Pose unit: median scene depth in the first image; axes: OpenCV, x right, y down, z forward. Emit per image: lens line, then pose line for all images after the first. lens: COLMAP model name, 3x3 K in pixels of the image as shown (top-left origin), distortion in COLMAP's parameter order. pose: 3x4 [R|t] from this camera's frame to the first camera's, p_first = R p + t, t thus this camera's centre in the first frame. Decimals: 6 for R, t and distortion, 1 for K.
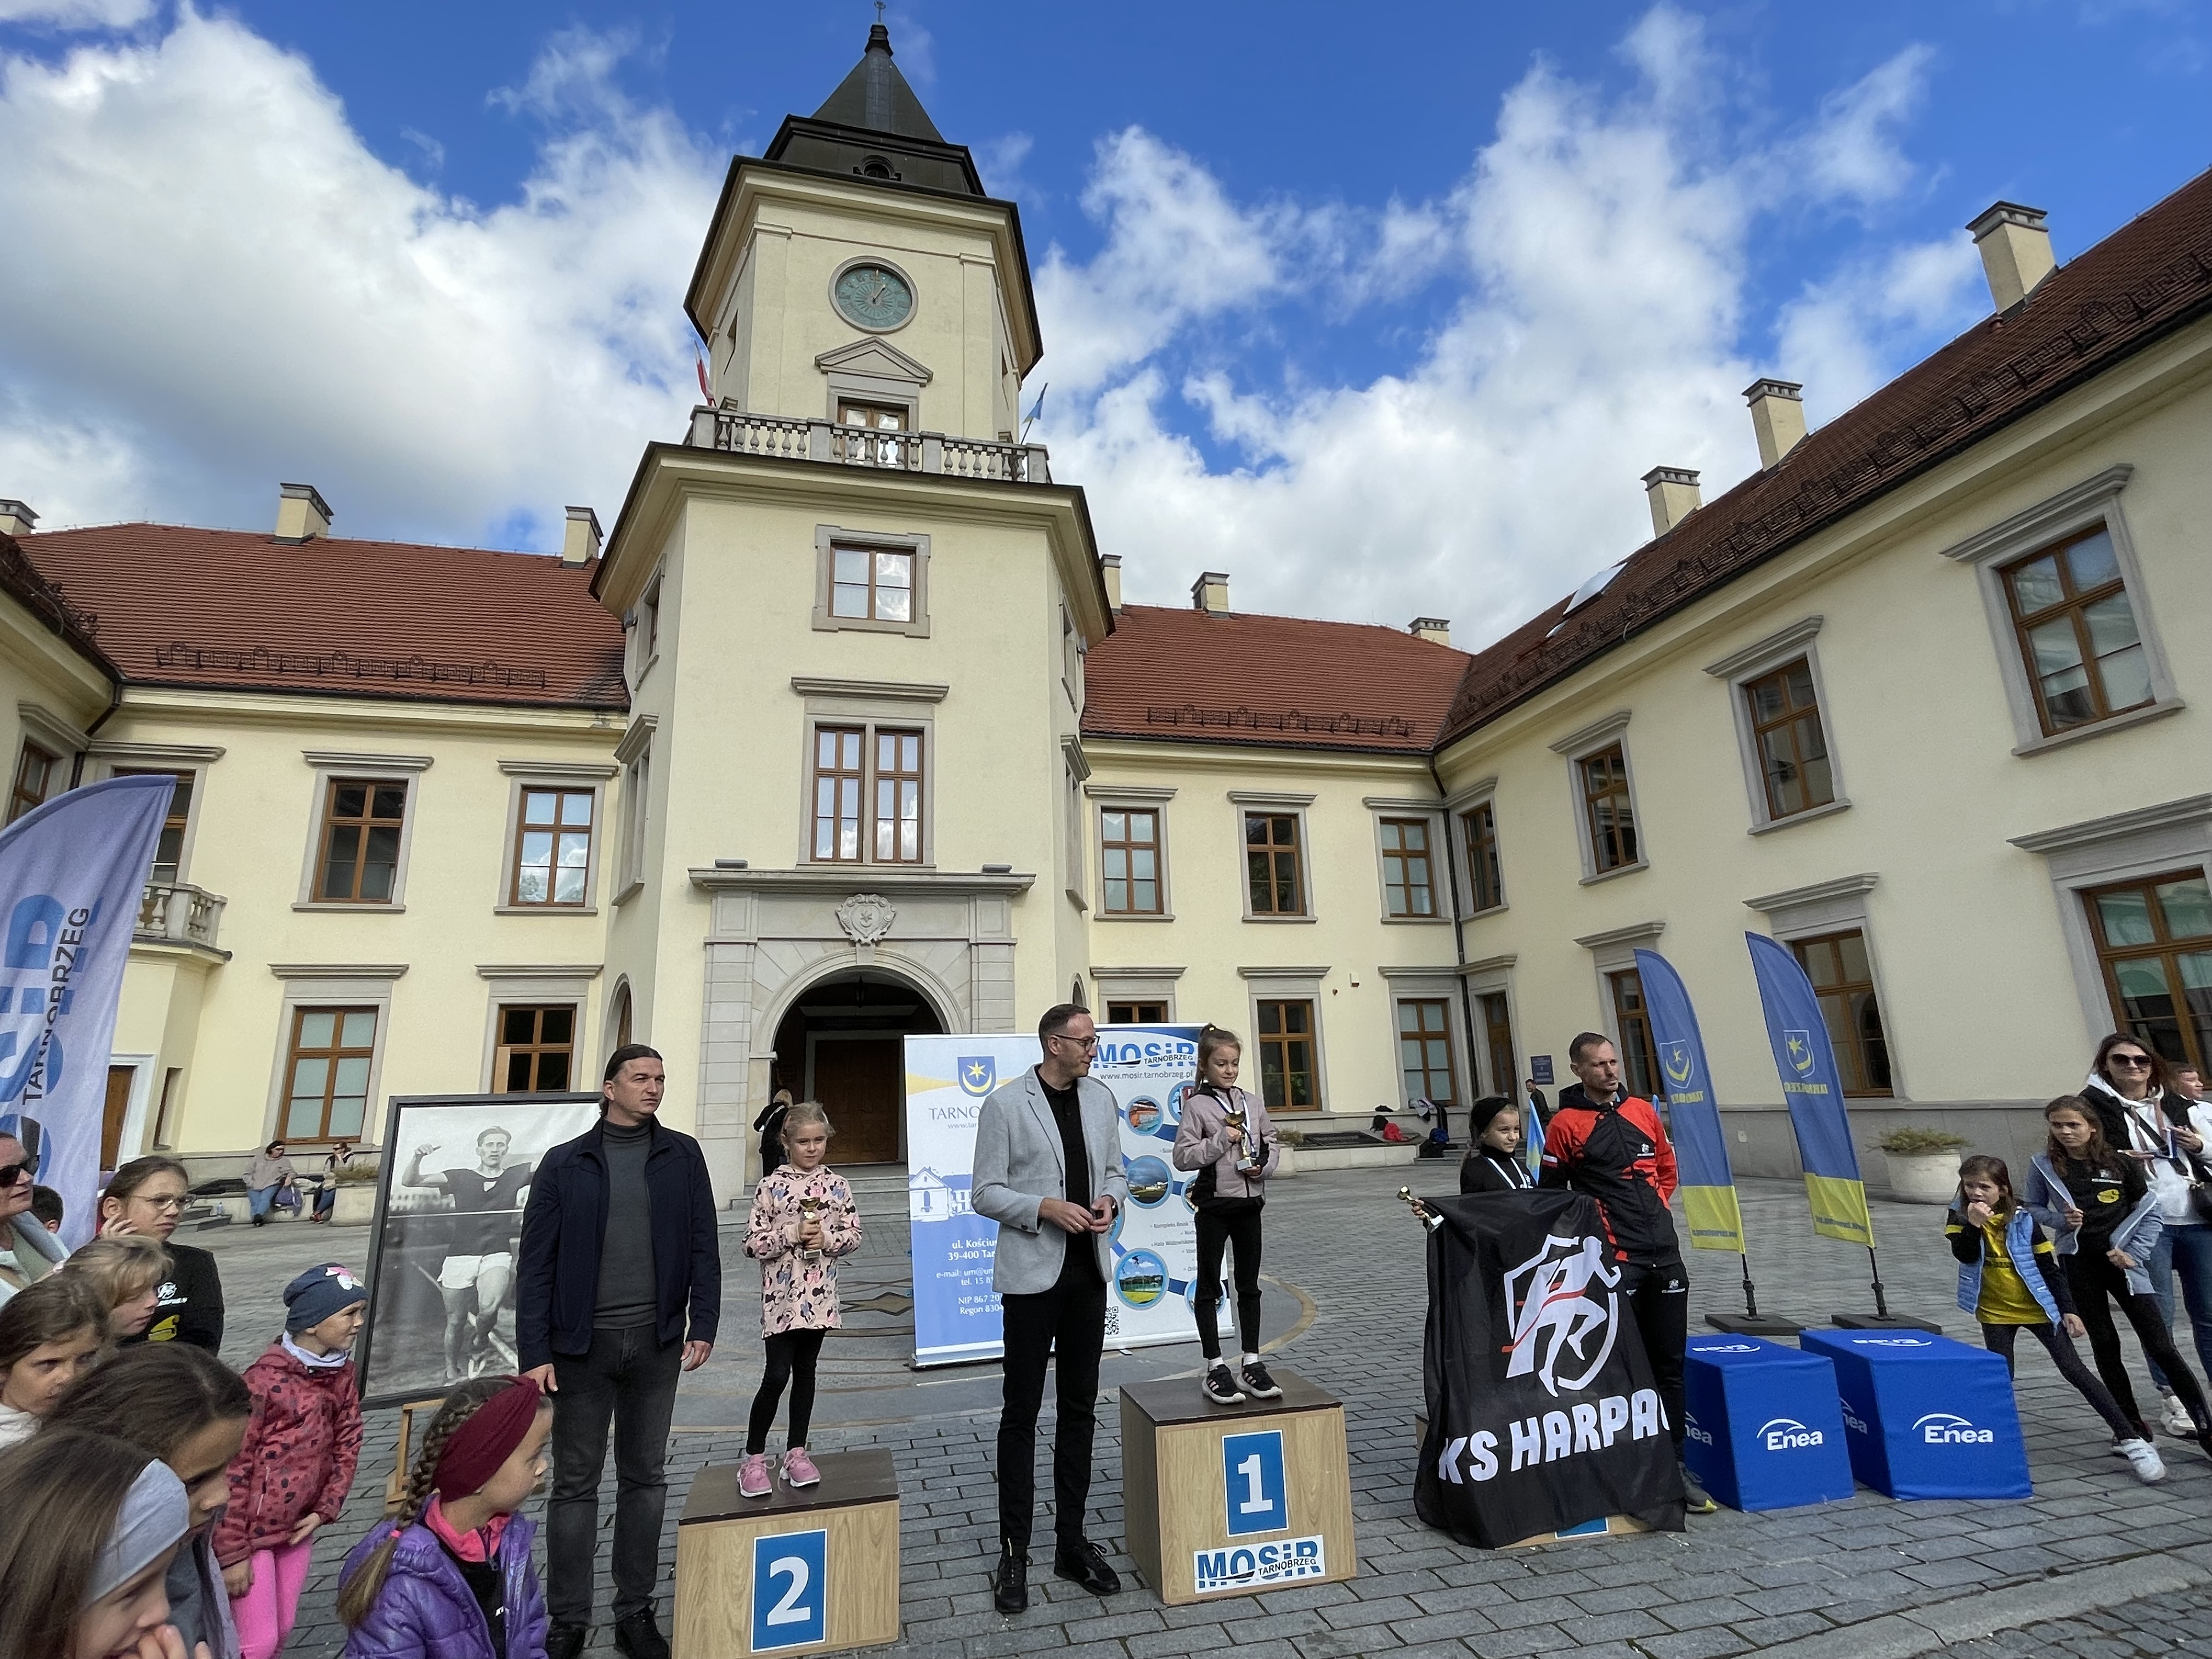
lens RADIAL K [[1101.7, 0, 1101.3], [0, 1101.7, 824.4], [0, 0, 1]] dist [-0.003294, -0.000958]
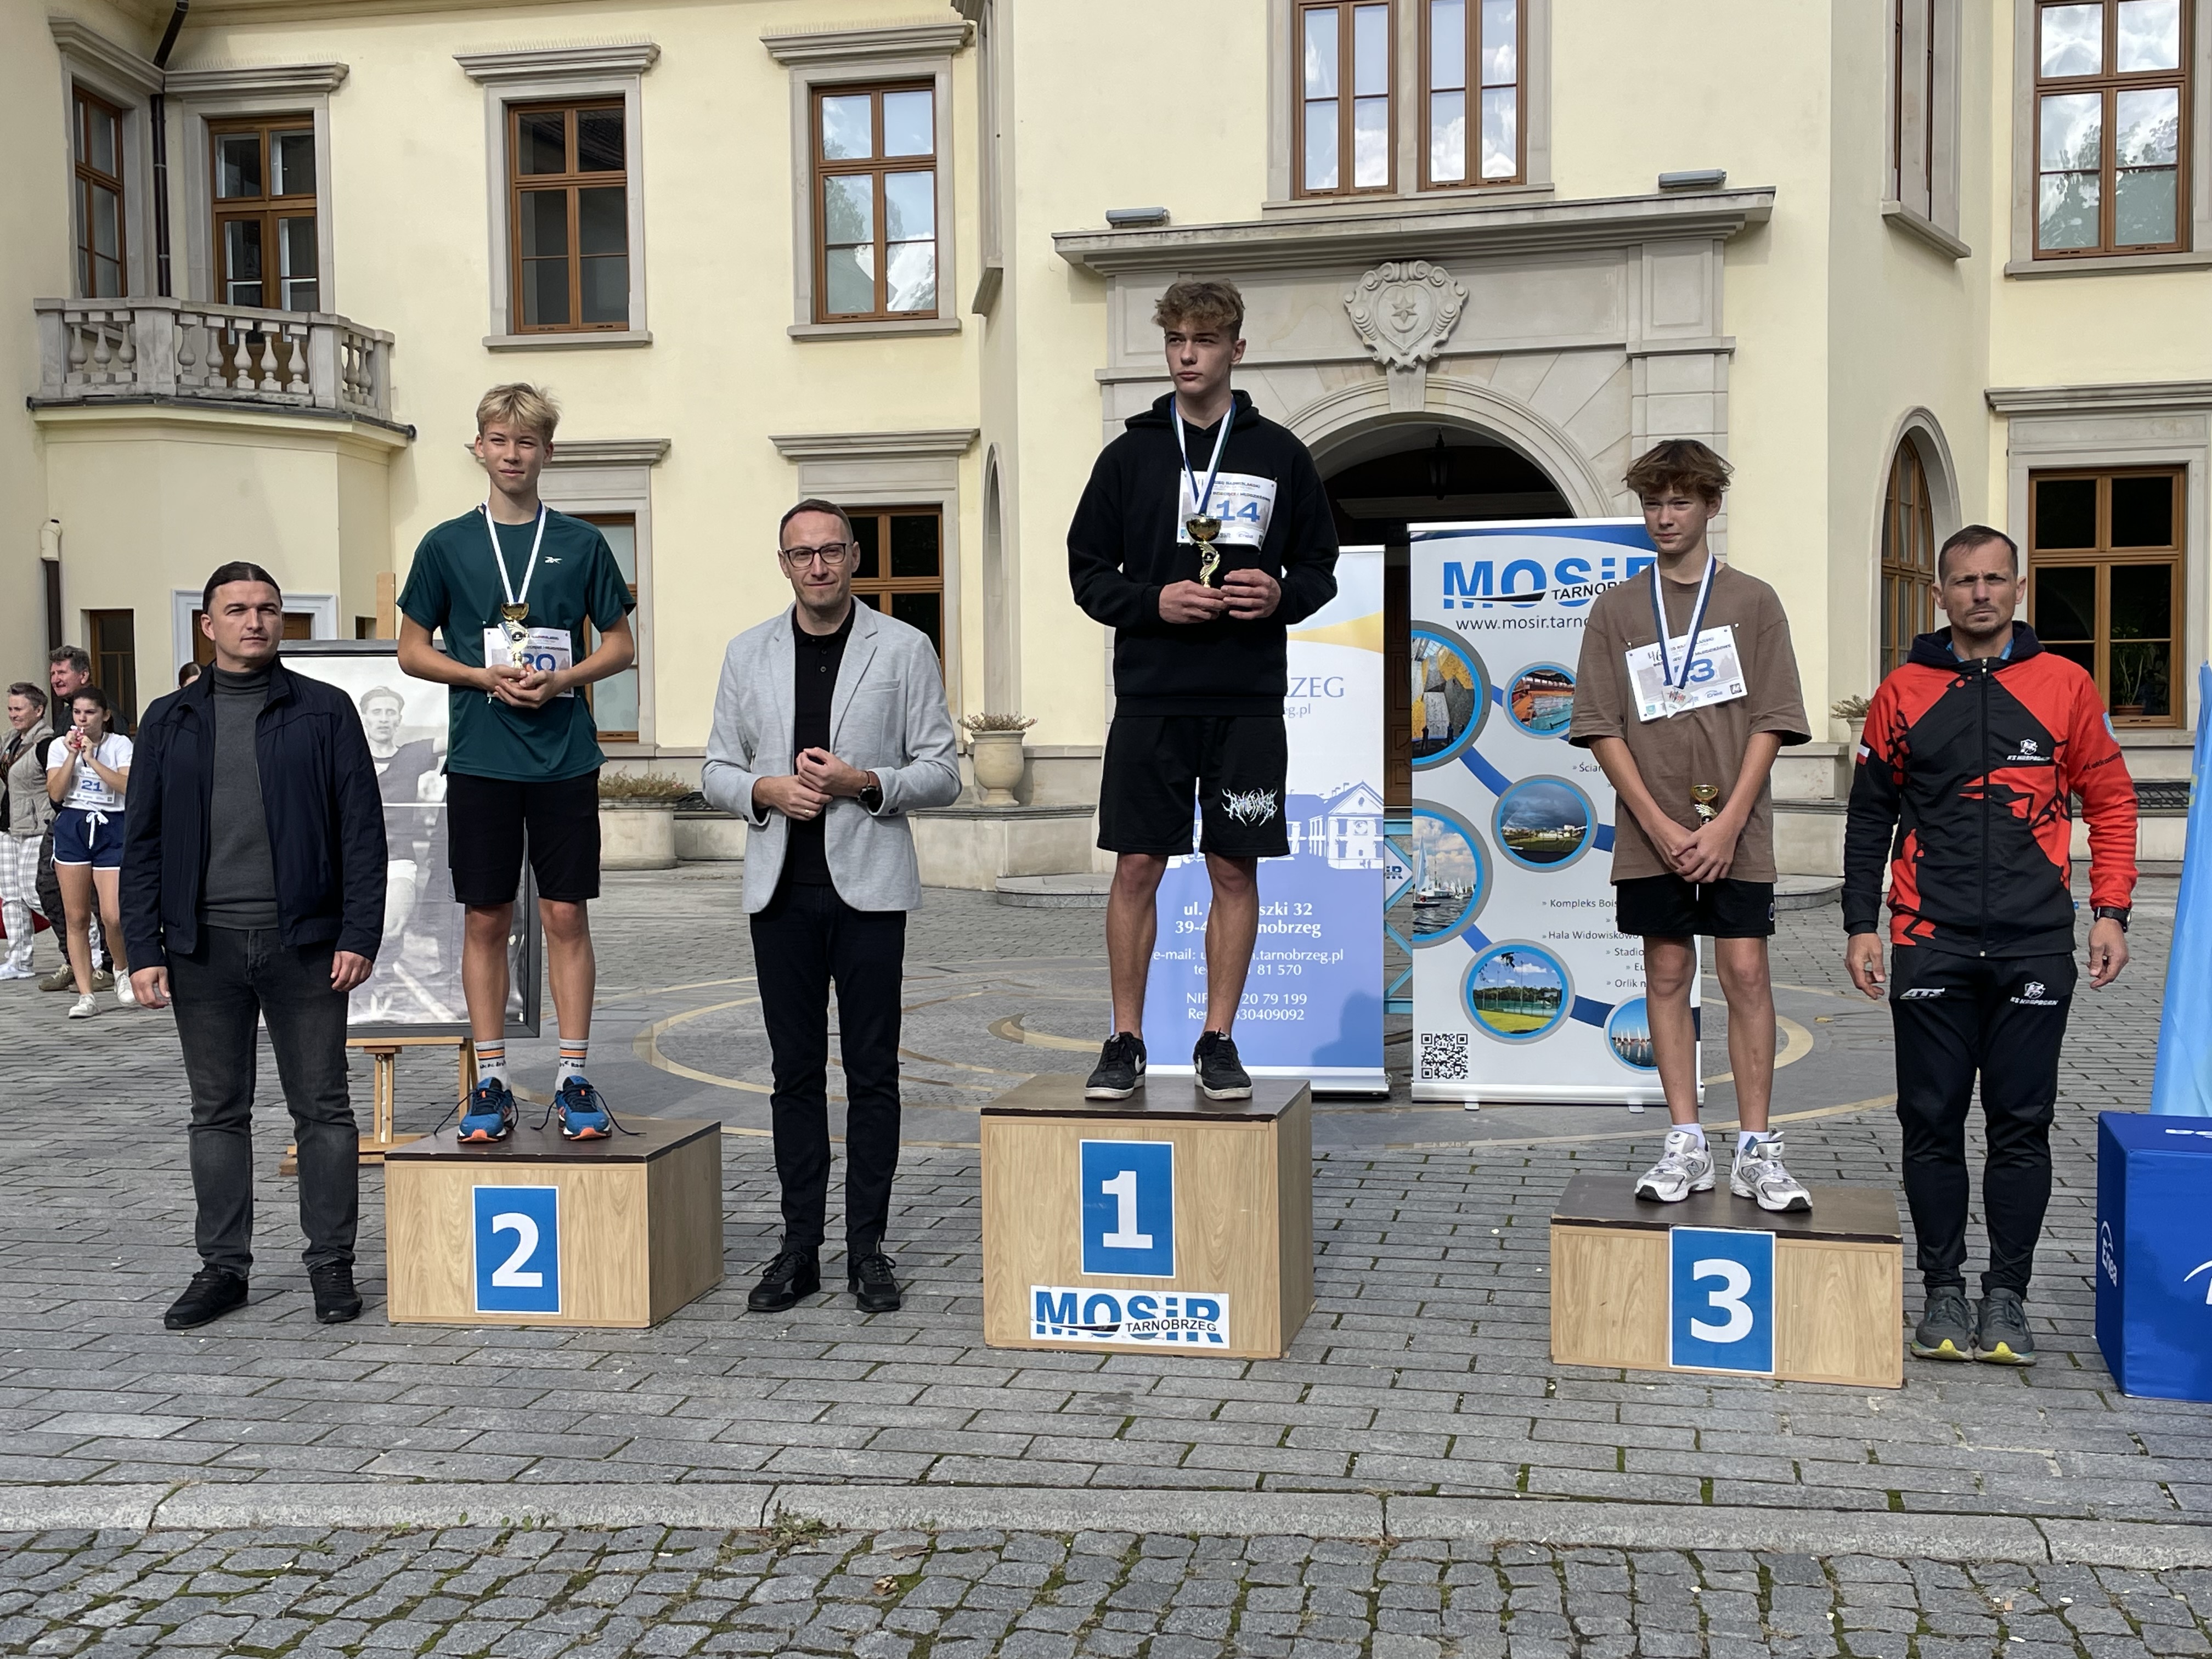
lens RADIAL K [[2435.1, 0, 1084.6], [0, 2435.1, 848.5], [0, 0, 1]] dist [0.064153, 0.000000]
pose [[0.893607, 0.042951, -0.446791, 0.138101], [0.094451, 0.955129, 0.280726, -0.004118], [0.438801, -0.293059, 0.849453, -0.034947]]
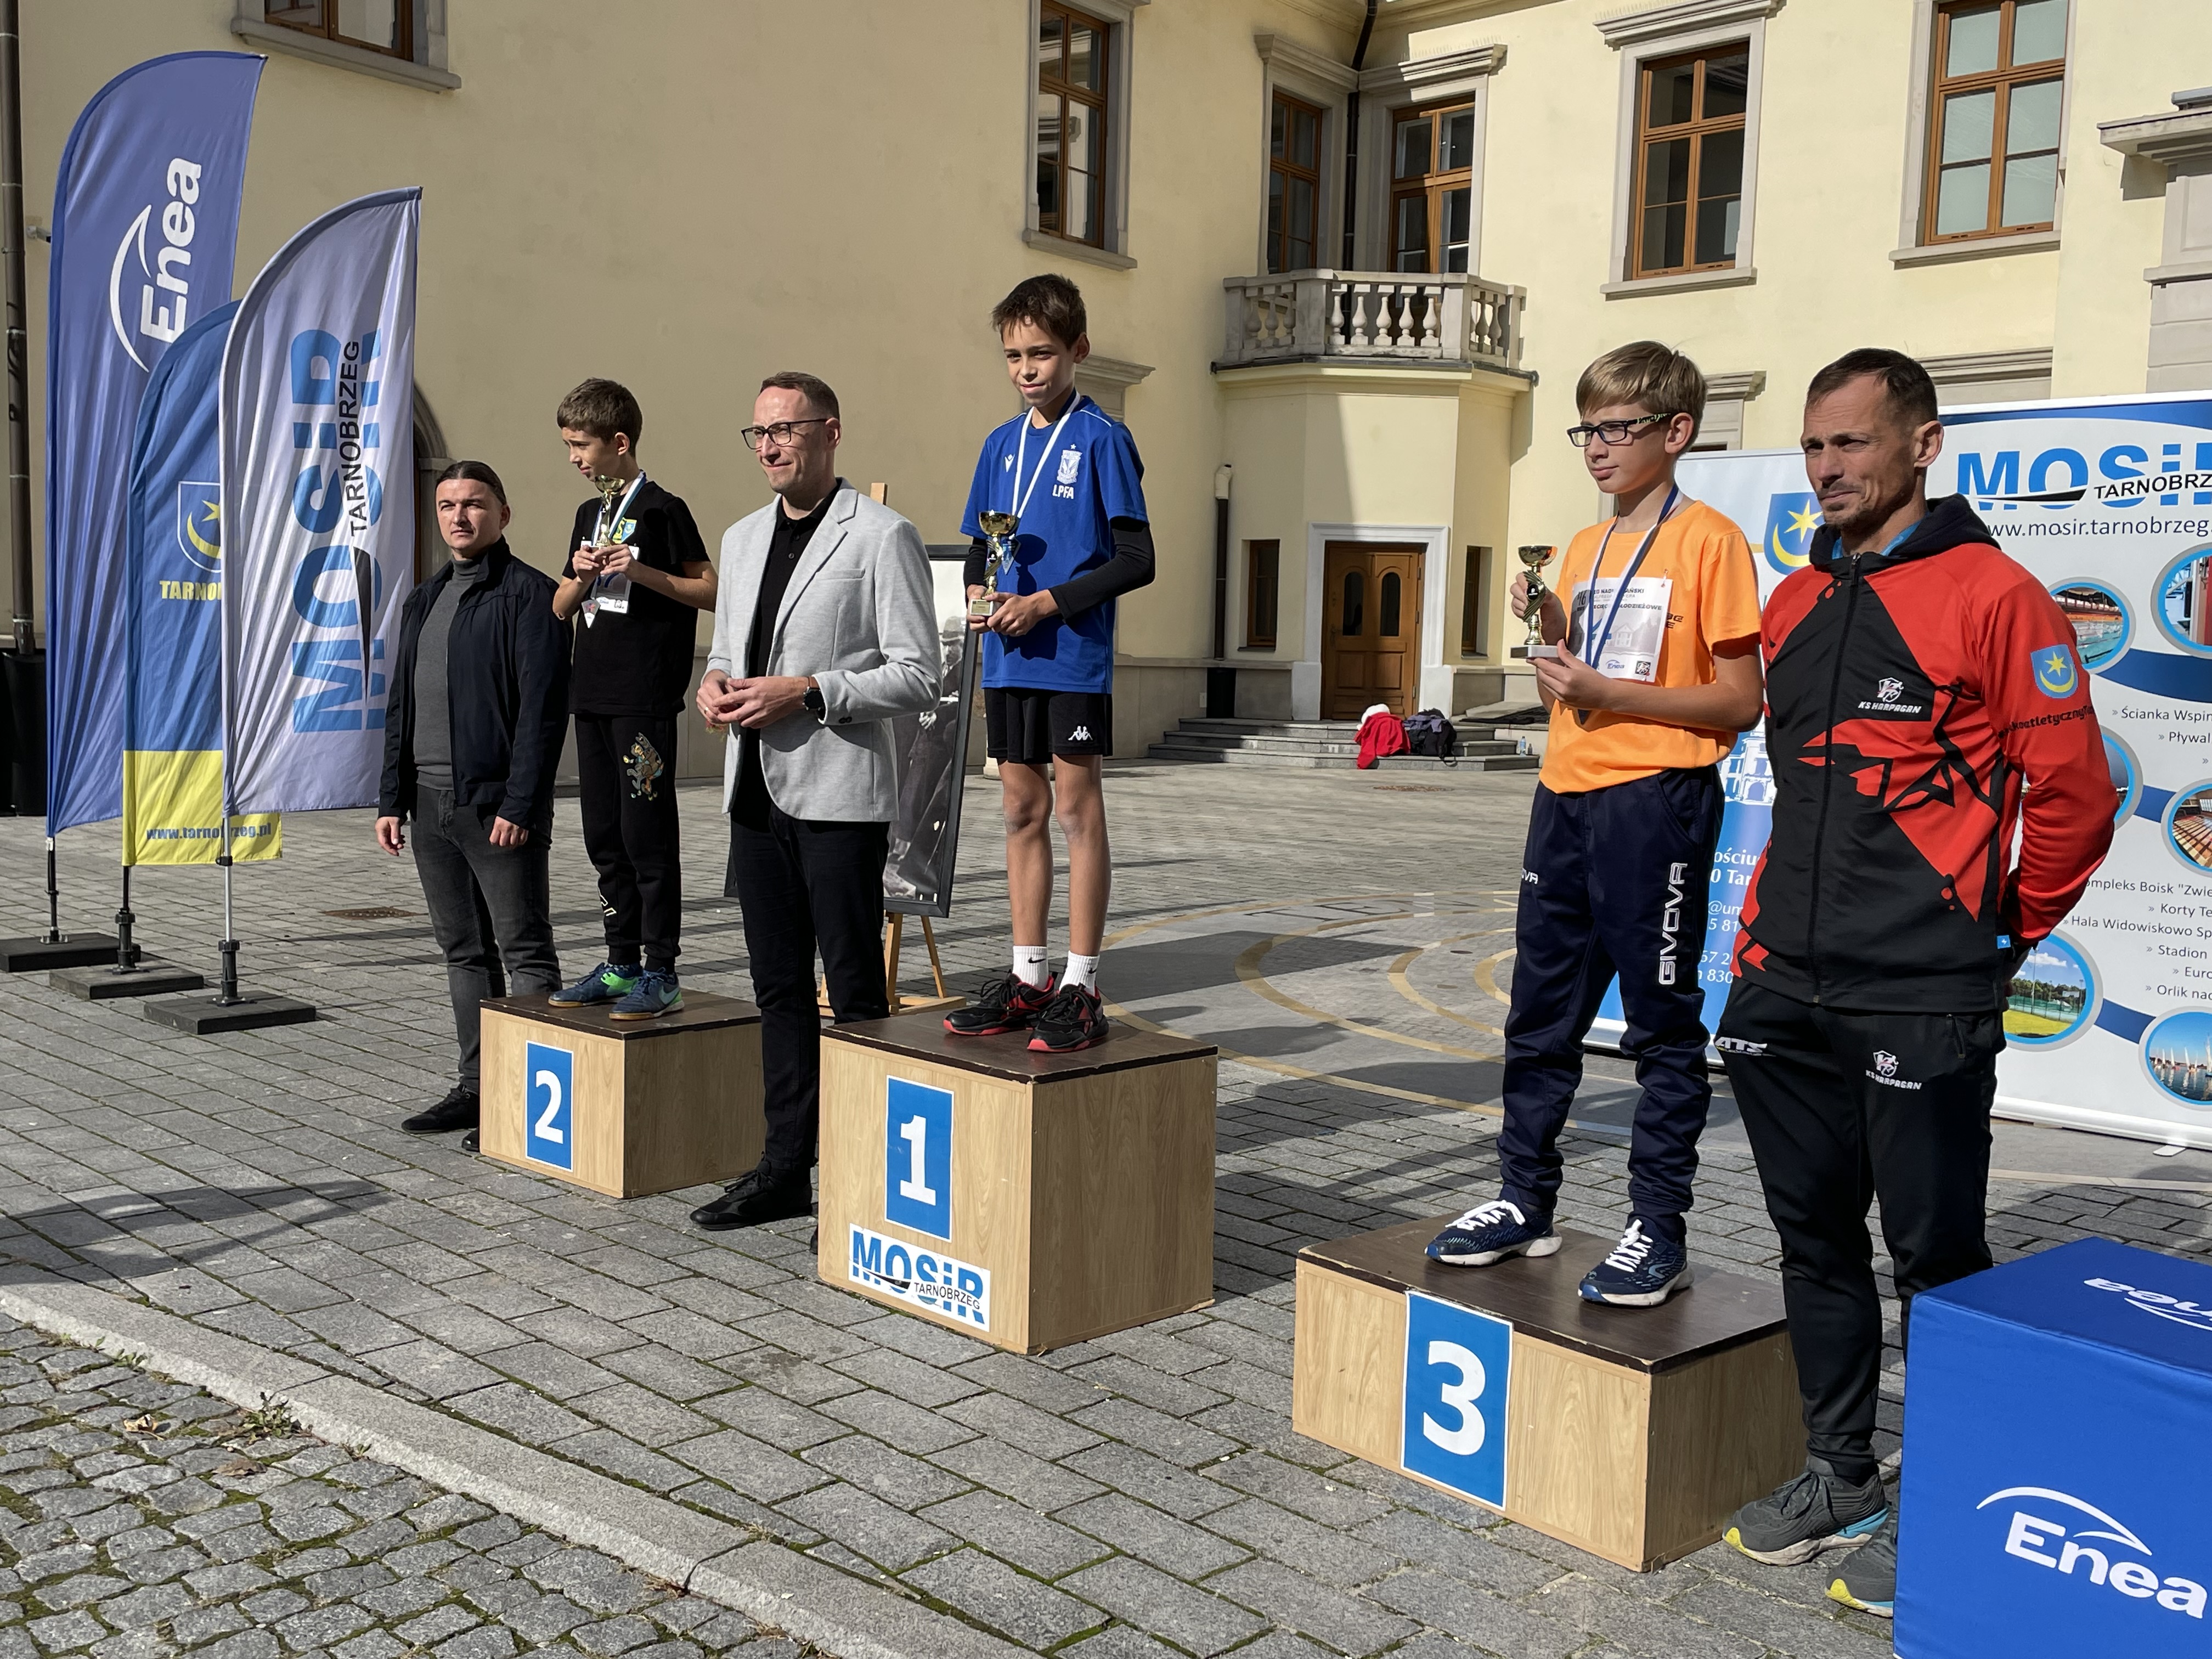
lens RADIAL K [[2152.0, 0, 1084.3], [0, 2152.0, 831.1], [0, 0, 1]] dist [0.061842, 0.000000]
pose [[0.505455, 0.115962, -0.855025, 0.211674], [0.174761, 0.956632, 0.233053, 0.030813], [0.844970, -0.267223, 0.463268, 0.105025]]
